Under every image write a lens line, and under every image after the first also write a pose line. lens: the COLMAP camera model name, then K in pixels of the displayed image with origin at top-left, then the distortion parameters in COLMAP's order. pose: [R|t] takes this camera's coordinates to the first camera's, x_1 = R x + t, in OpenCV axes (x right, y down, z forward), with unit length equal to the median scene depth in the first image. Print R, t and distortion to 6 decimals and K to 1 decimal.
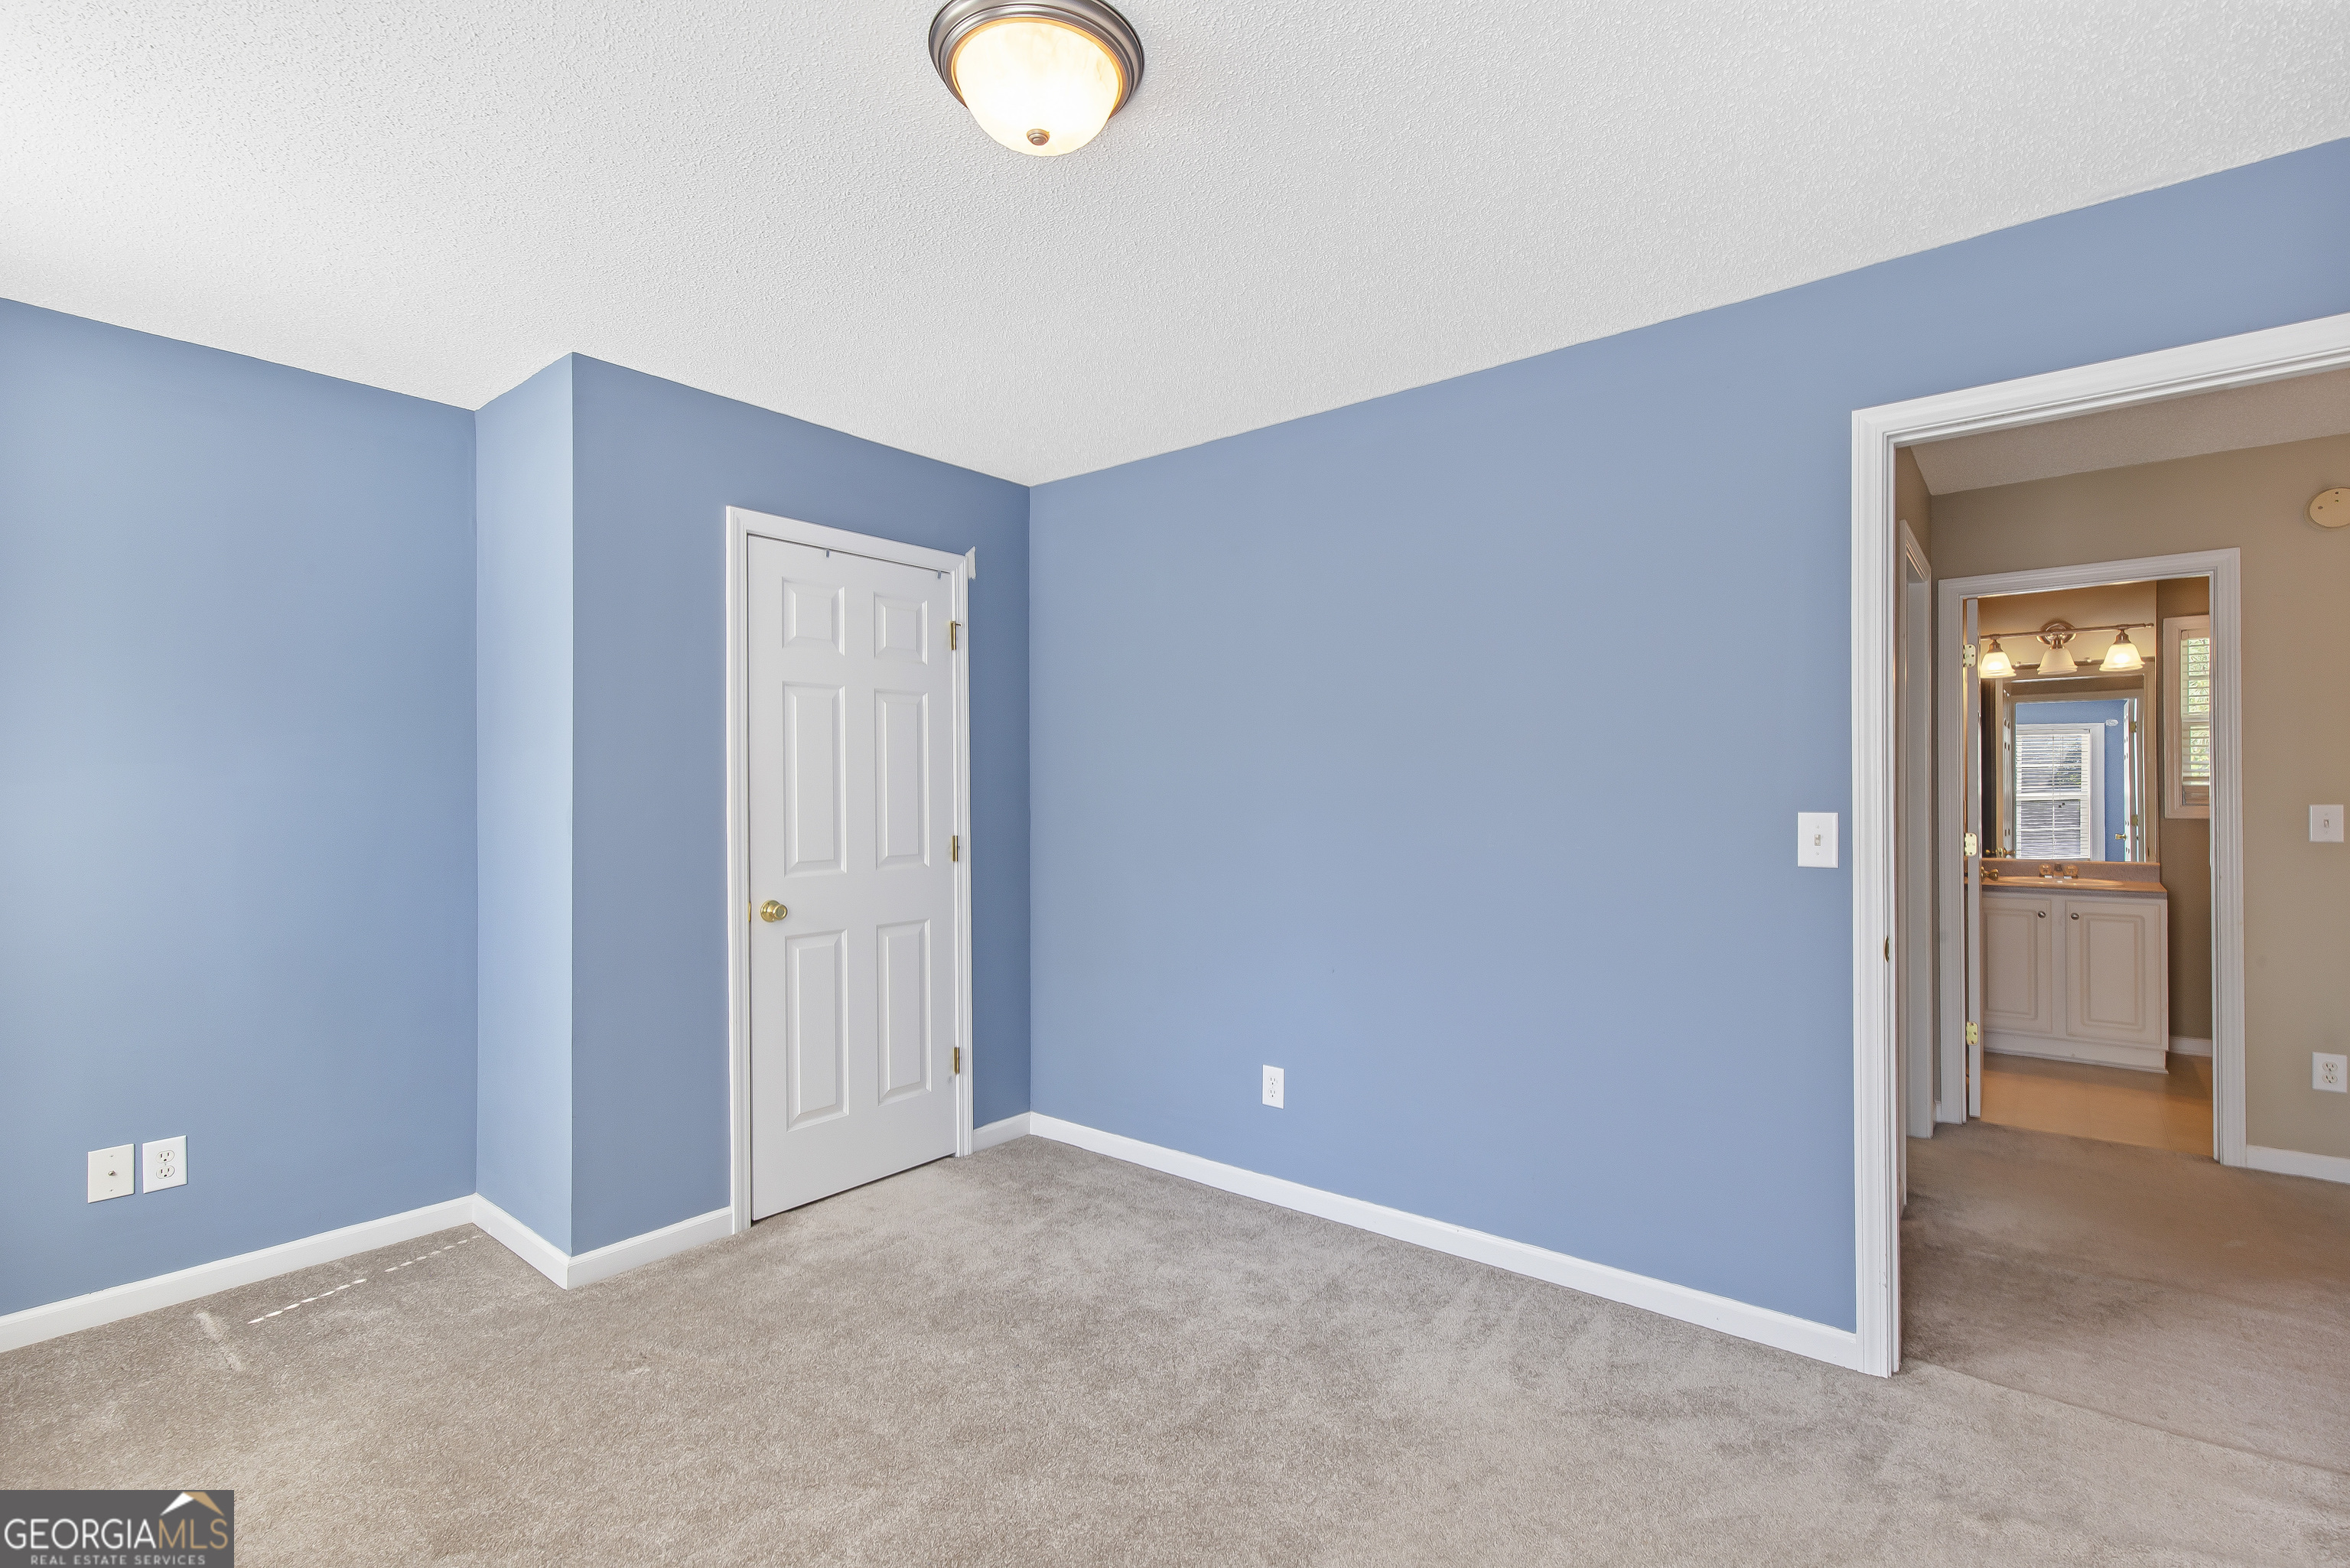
lens RADIAL K [[1078.2, 0, 1169.0], [0, 1078.2, 789.2], [0, 0, 1]] dist [0.001607, 0.000203]
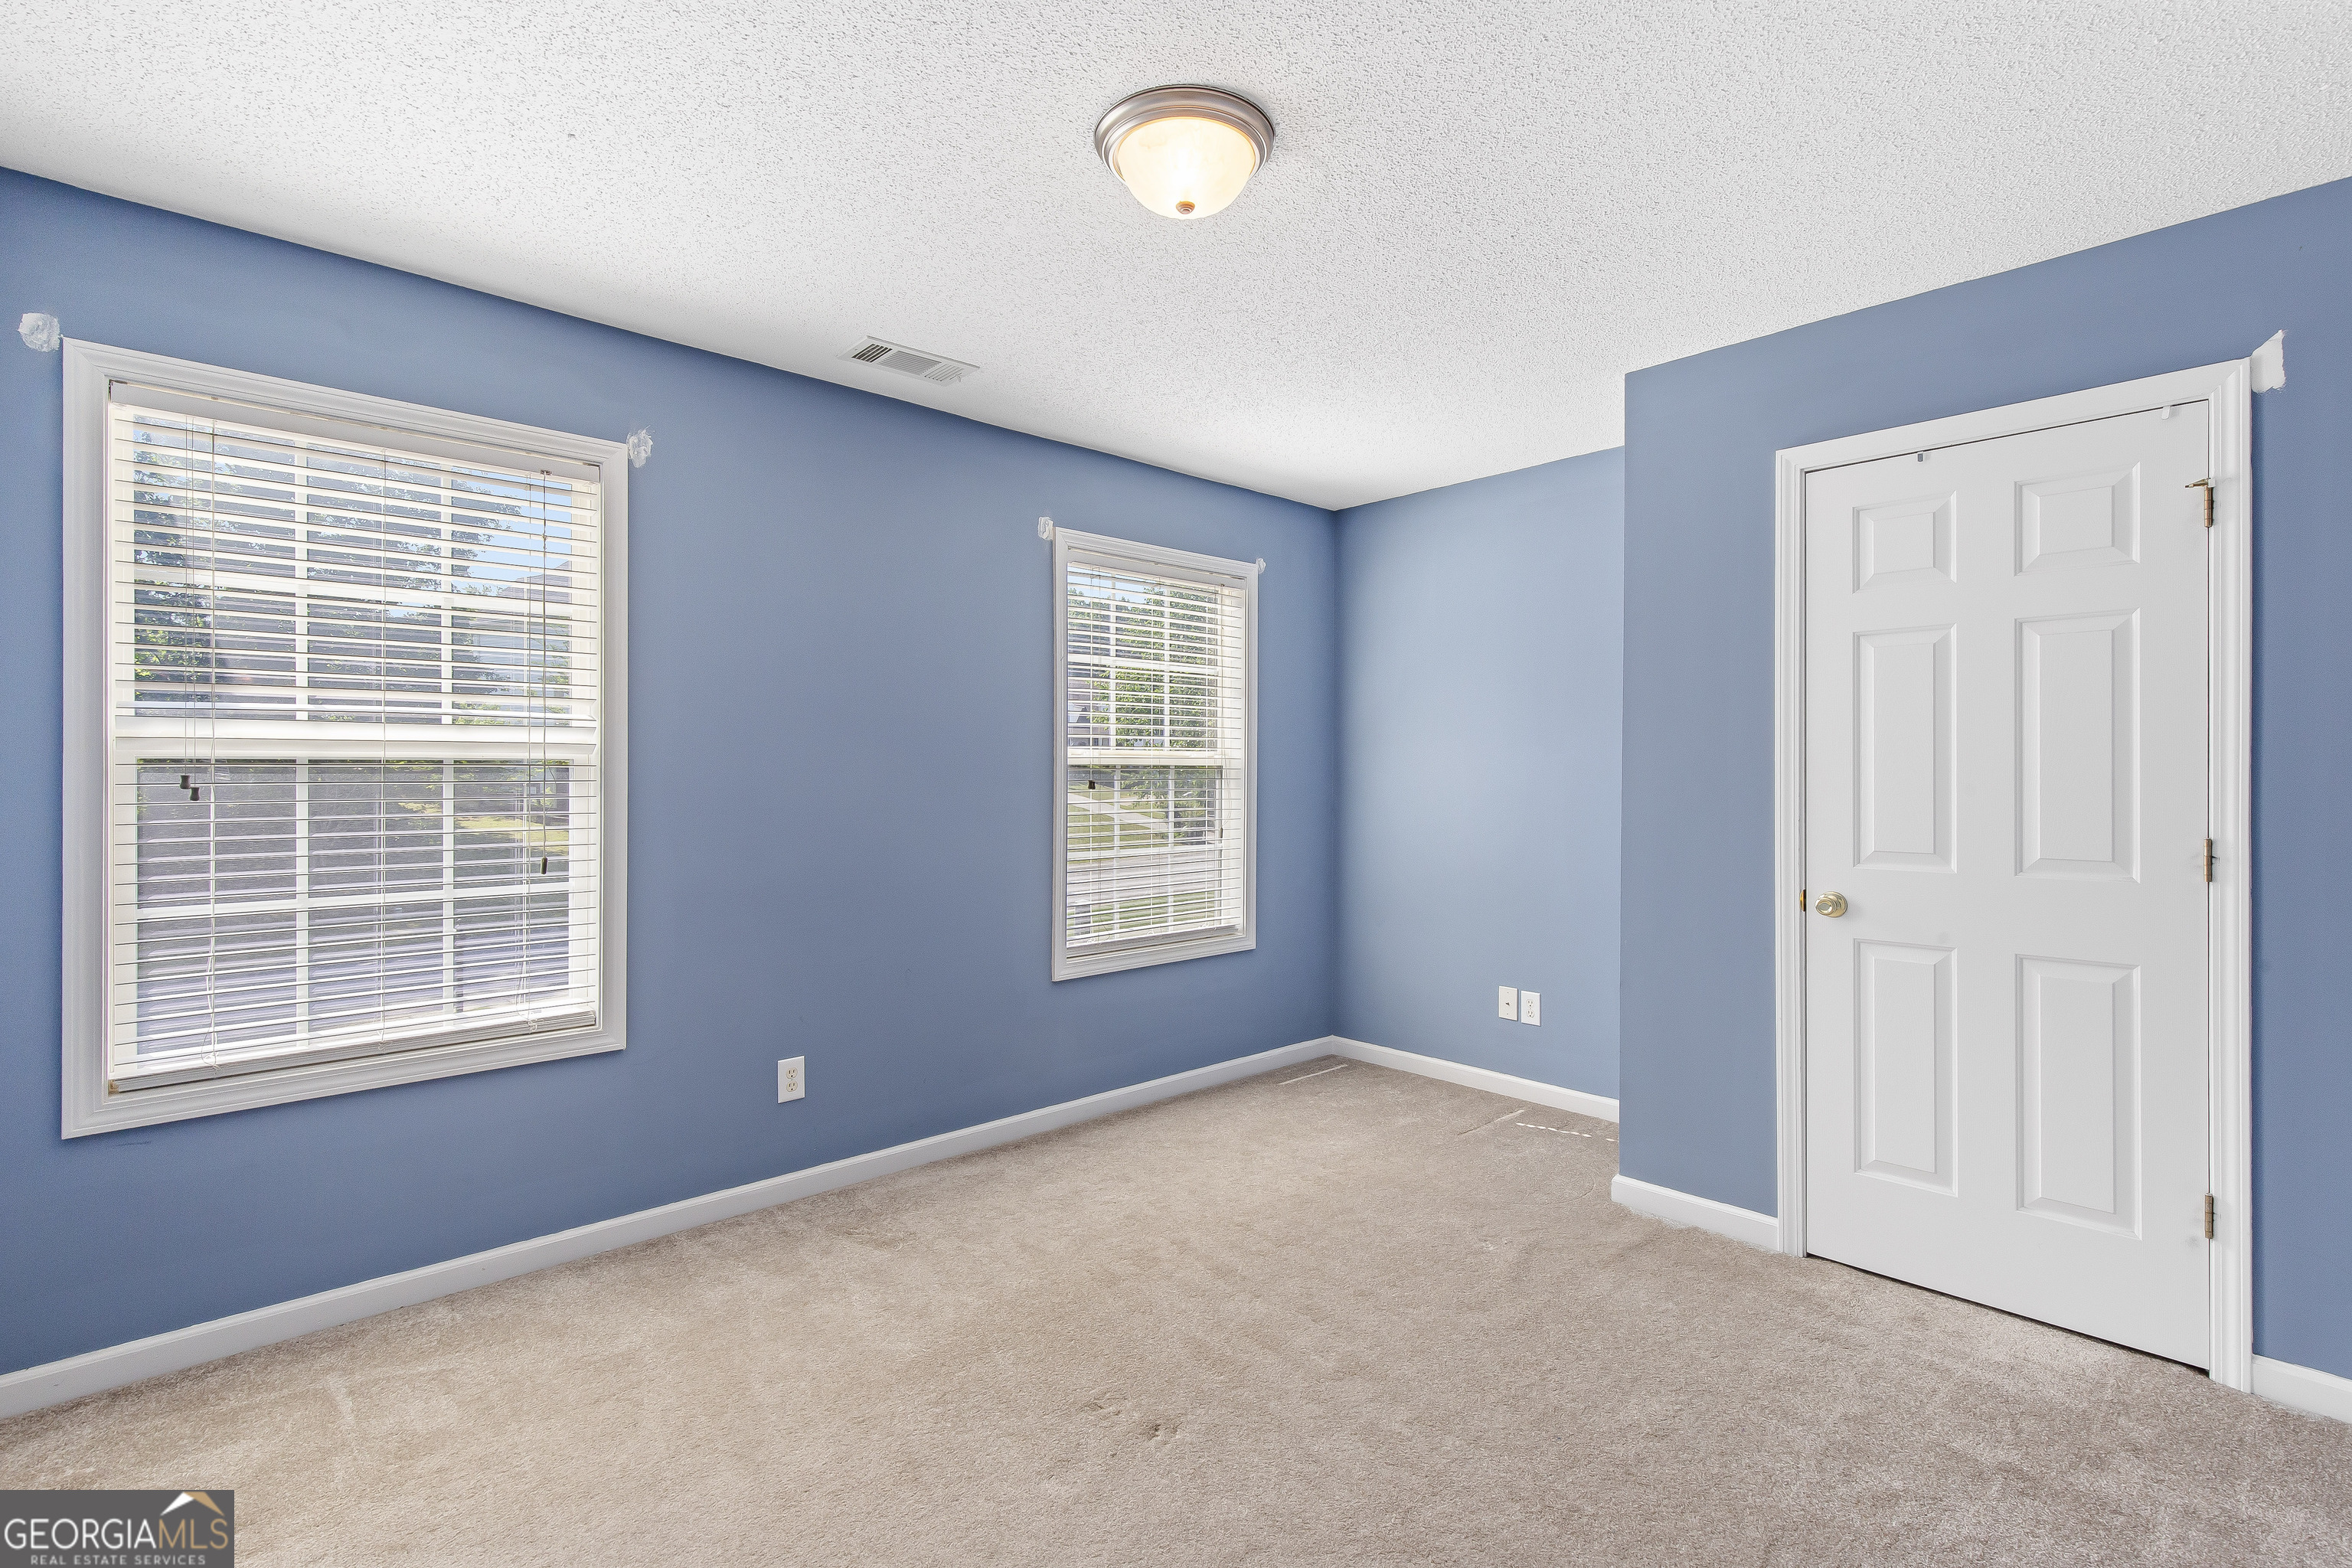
lens RADIAL K [[1076.2, 0, 1176.0], [0, 1076.2, 768.5], [0, 0, 1]] dist [0.000987, 0.000163]
pose [[-0.137902, 0.002885, -0.990442, 0.536826], [0.001141, 0.999996, 0.002754, 0.002124], [0.990445, -0.000750, -0.137904, 0.590898]]
